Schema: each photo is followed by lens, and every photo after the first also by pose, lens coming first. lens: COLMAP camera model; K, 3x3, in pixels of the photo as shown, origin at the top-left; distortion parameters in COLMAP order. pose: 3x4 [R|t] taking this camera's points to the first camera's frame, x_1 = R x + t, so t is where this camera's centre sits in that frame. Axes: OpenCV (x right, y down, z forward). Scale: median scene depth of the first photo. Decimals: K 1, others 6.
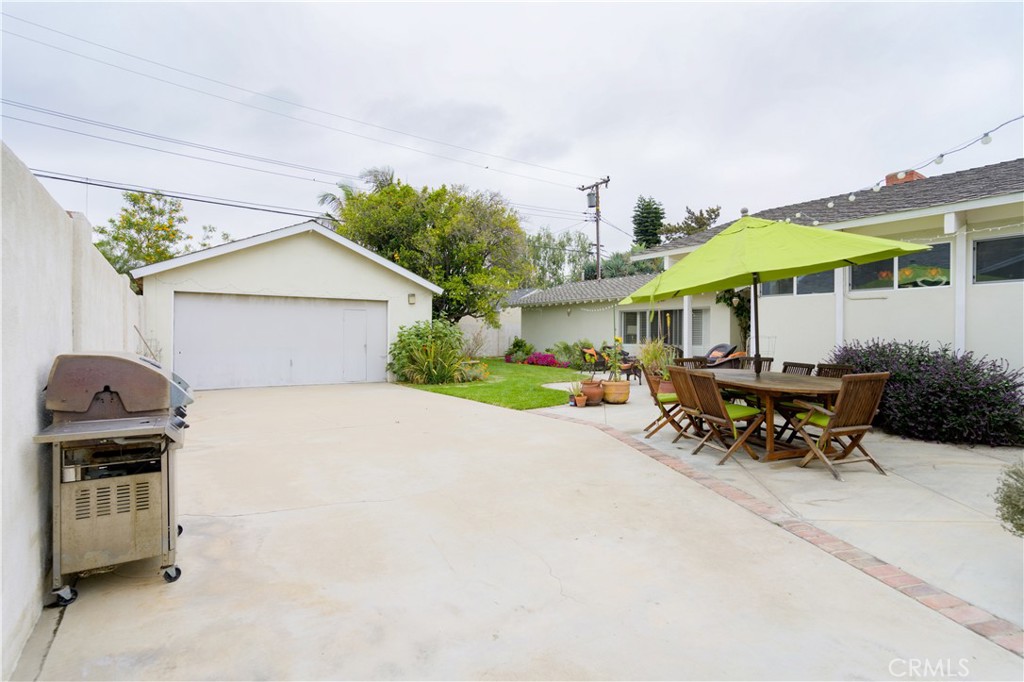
lens RADIAL K [[503.2, 0, 515.1], [0, 503.2, 337.8], [0, 0, 1]] dist [-0.076514, 0.041058]
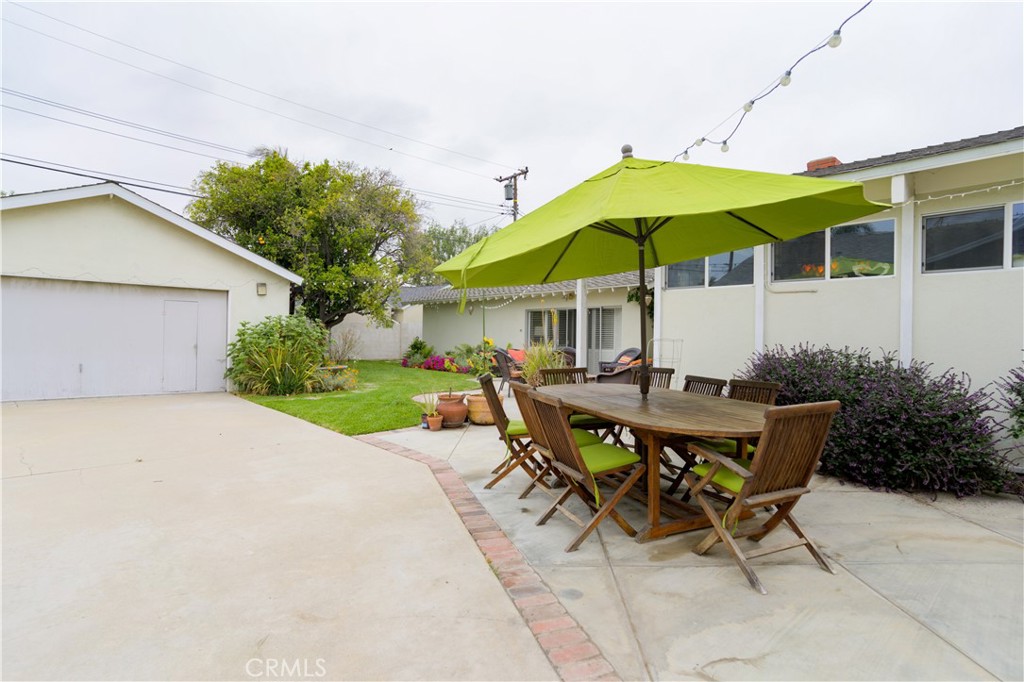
lens RADIAL K [[503.2, 0, 515.1], [0, 503.2, 337.8], [0, 0, 1]] dist [-0.076514, 0.041058]
pose [[0.991592, 0.010456, 0.128980, 0.076557], [-0.010082, 0.999943, -0.003556, -0.000088], [-0.129010, 0.002226, 0.991641, 0.117869]]
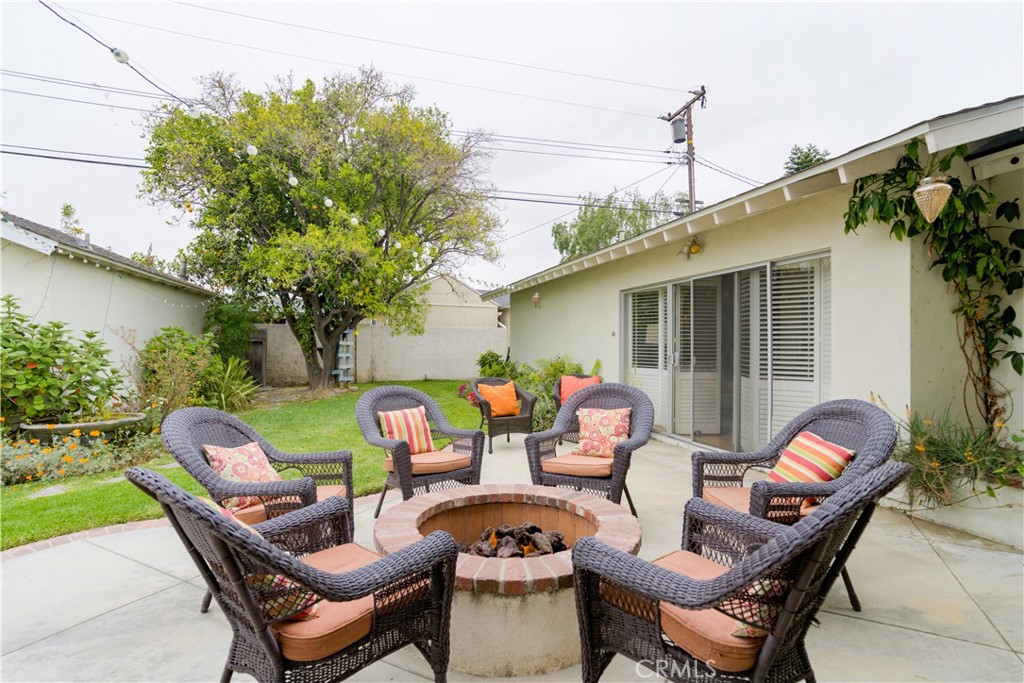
lens RADIAL K [[491.6, 0, 539.5], [0, 491.6, 334.4], [0, 0, 1]] dist [-0.019407, 0.000302]
pose [[0.954990, -0.009190, -0.296495, 0.271547], [0.002925, 0.999763, -0.021564, -0.007507], [0.296623, 0.019726, 0.954791, 0.590526]]
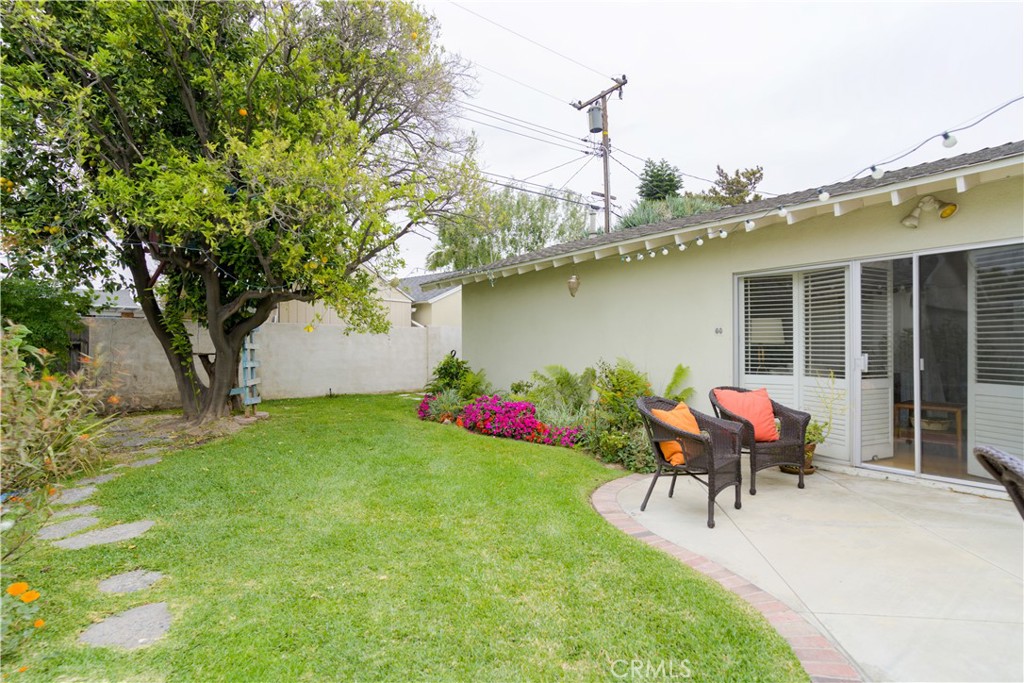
lens RADIAL K [[485.8, 0, 512.0], [0, 485.8, 341.5], [0, 0, 1]] dist [-0.057637, 0.034909]
pose [[0.999602, -0.010656, 0.026127, 0.058246], [0.010968, 0.999870, -0.011843, -0.007653], [-0.025997, 0.012125, 0.999588, 0.708318]]
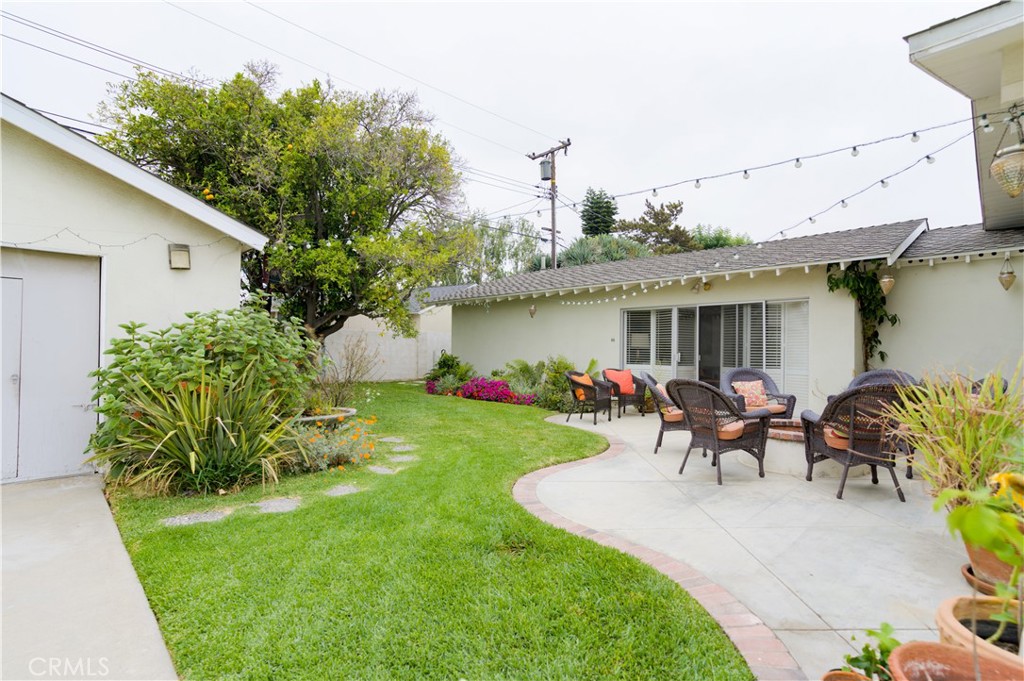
lens RADIAL K [[490.8, 0, 511.9], [0, 490.8, 347.3], [0, 0, 1]] dist [-0.068977, 0.036716]
pose [[0.990239, 0.004617, 0.139303, 0.001226], [-0.003728, 0.999971, -0.006640, -0.003781], [-0.139329, 0.006056, 0.990228, 0.456287]]
